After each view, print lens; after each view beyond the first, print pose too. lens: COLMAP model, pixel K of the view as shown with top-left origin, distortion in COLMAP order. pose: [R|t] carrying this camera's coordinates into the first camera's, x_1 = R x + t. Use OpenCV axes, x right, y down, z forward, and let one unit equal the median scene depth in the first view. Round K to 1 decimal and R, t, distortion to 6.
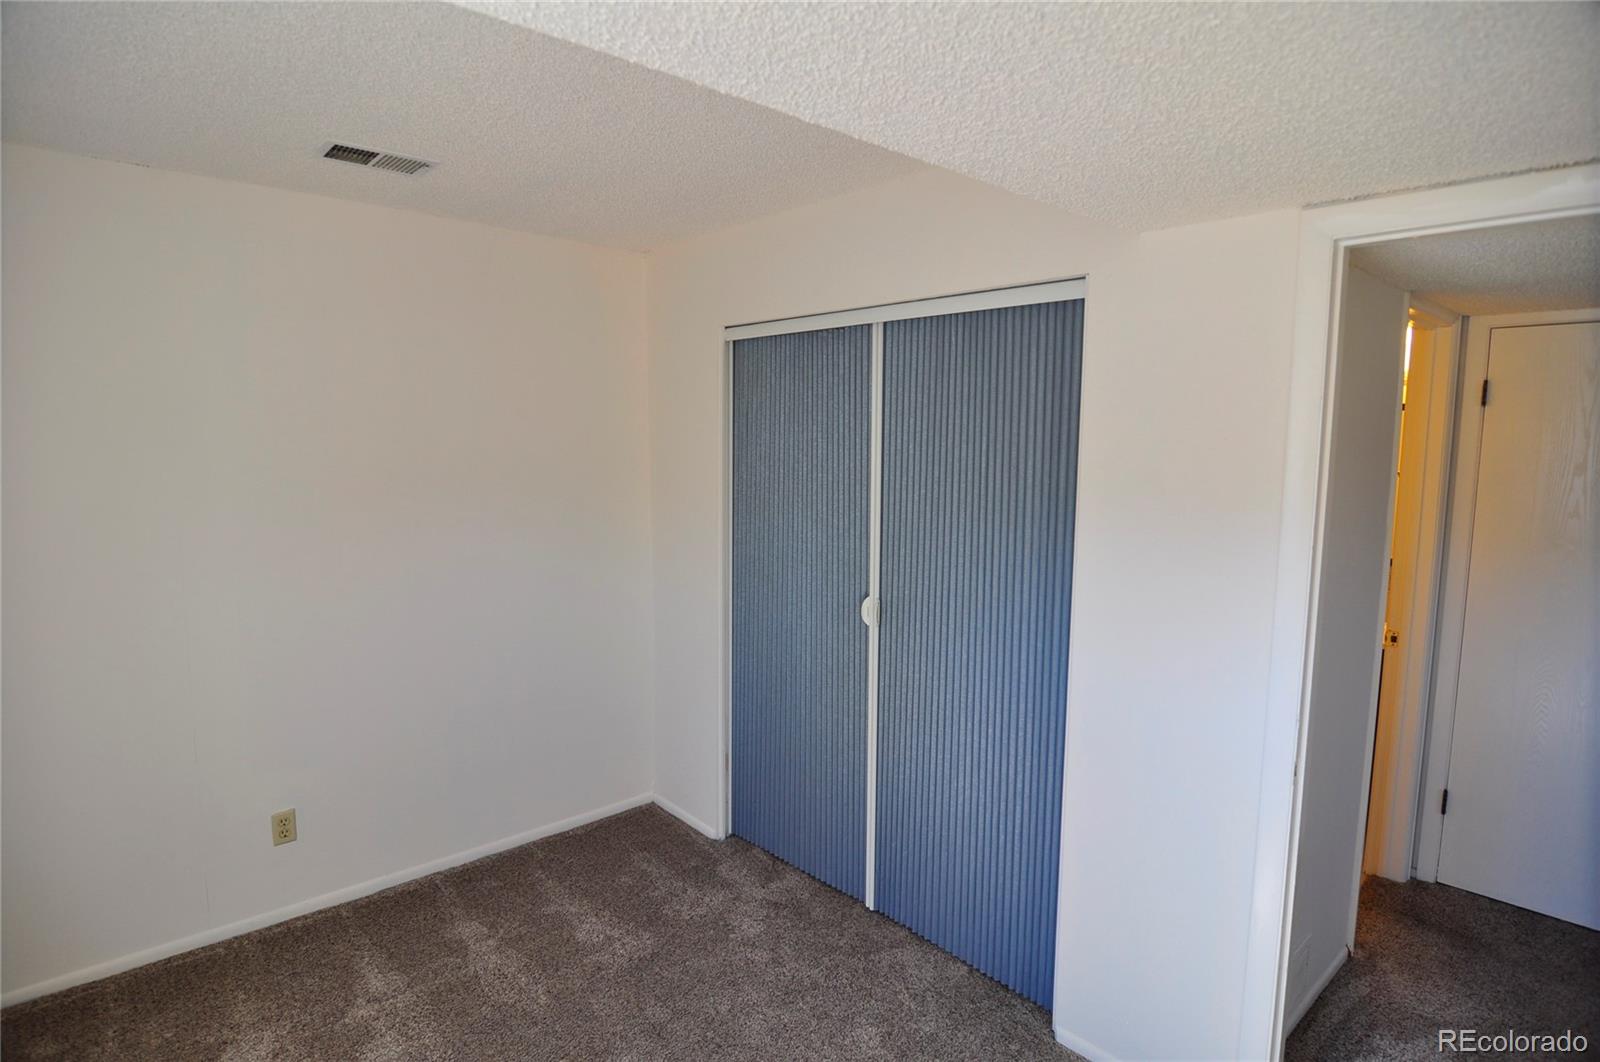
lens RADIAL K [[845.3, 0, 800.0], [0, 845.3, 531.0], [0, 0, 1]] dist [-0.021505, -0.000181]
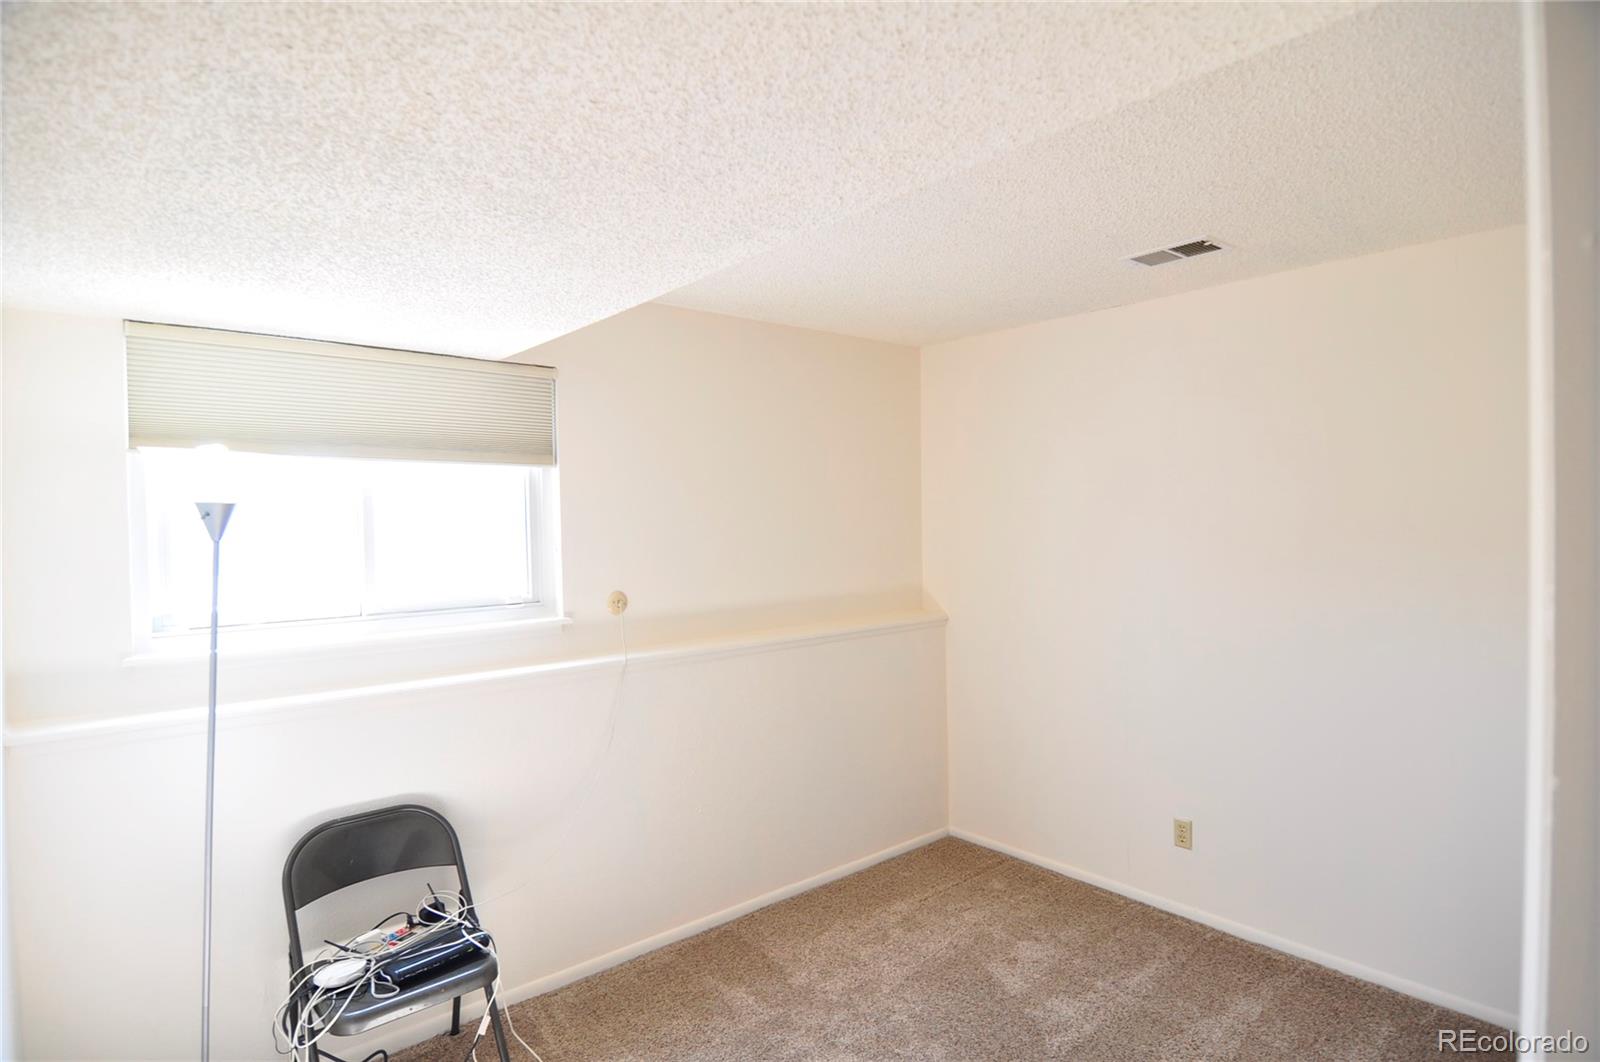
lens RADIAL K [[845.3, 0, 800.0], [0, 845.3, 531.0], [0, 0, 1]] dist [-0.021505, -0.000181]
pose [[-0.022770, 0.012646, -0.999661, 0.568036], [-0.096534, 0.995220, 0.014789, -0.028256], [0.995069, 0.096838, -0.021440, 0.474215]]
